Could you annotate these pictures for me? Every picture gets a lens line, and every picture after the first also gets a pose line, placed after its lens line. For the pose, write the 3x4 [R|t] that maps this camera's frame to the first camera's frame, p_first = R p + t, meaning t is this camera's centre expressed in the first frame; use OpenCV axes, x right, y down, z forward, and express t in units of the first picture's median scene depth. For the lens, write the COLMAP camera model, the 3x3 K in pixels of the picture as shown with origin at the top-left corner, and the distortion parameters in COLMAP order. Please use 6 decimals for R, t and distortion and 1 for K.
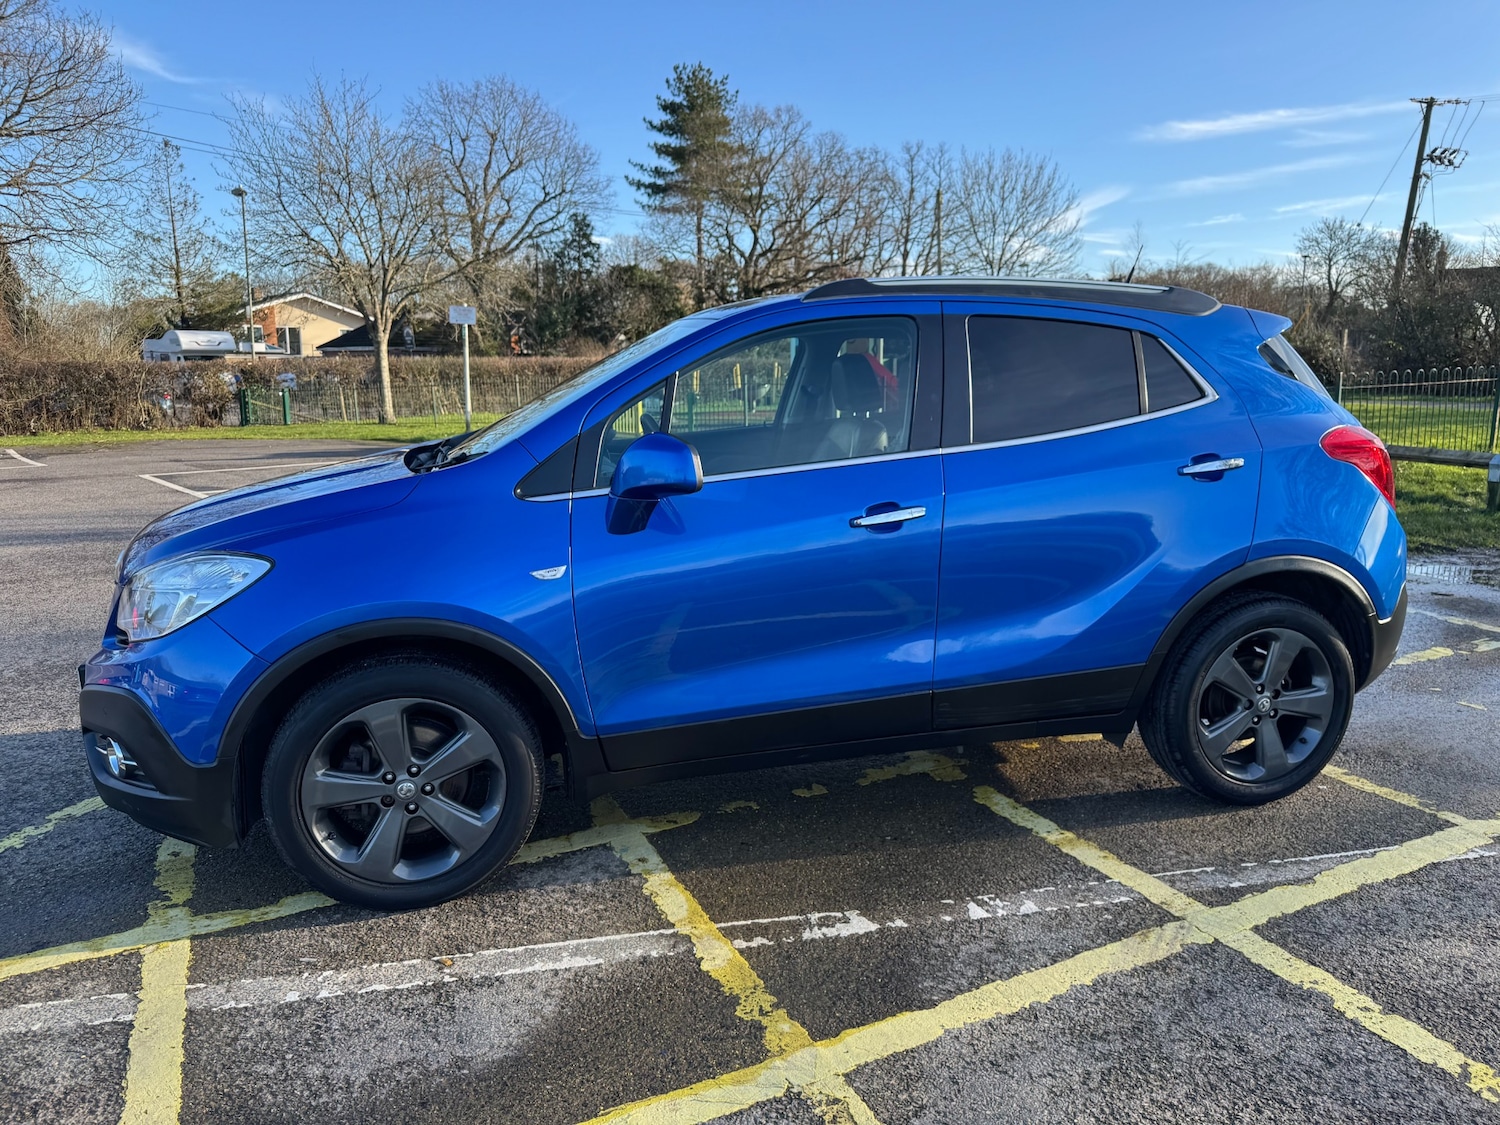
lens RADIAL K [[1055.3, 0, 741.5], [0, 1055.3, 568.2], [0, 0, 1]] dist [0.031371, -0.044228]
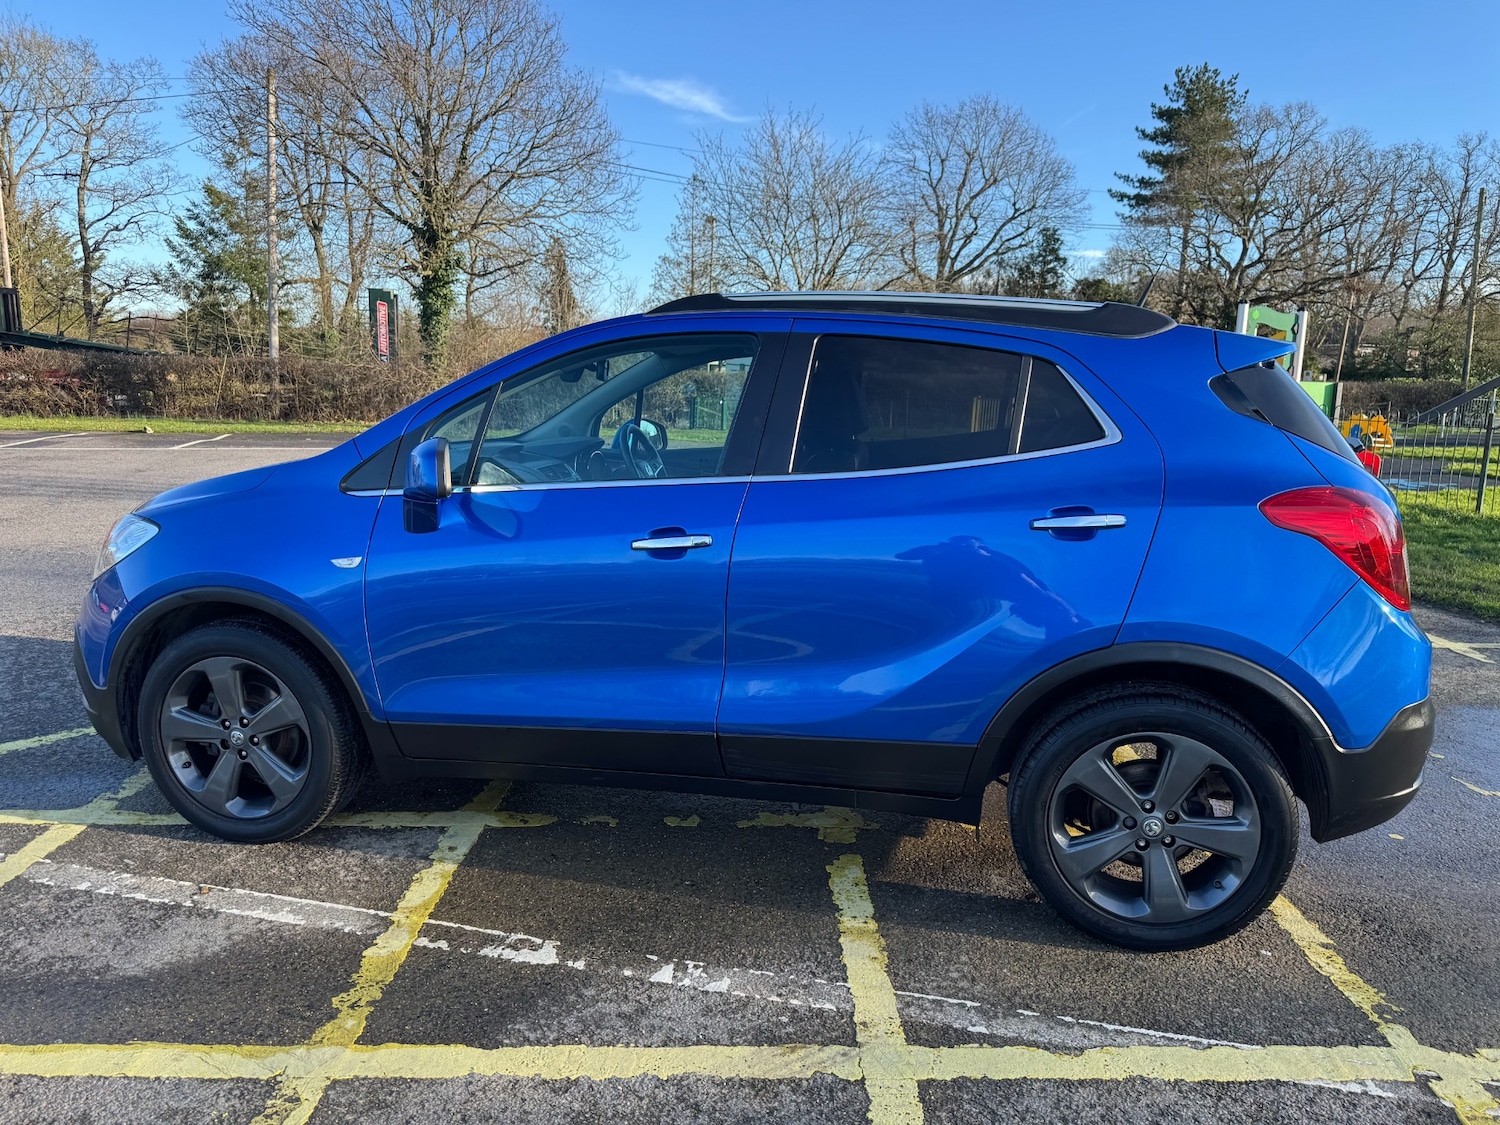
lens RADIAL K [[1055.9, 0, 750.0], [0, 1055.9, 562.5], [0, 0, 1]] dist [0.016261, -0.018860]
pose [[0.904455, 0.103583, -0.413802, 0.548919], [-0.111524, 0.993749, 0.004997, -0.040063], [0.411733, 0.041629, 0.910353, 0.151882]]
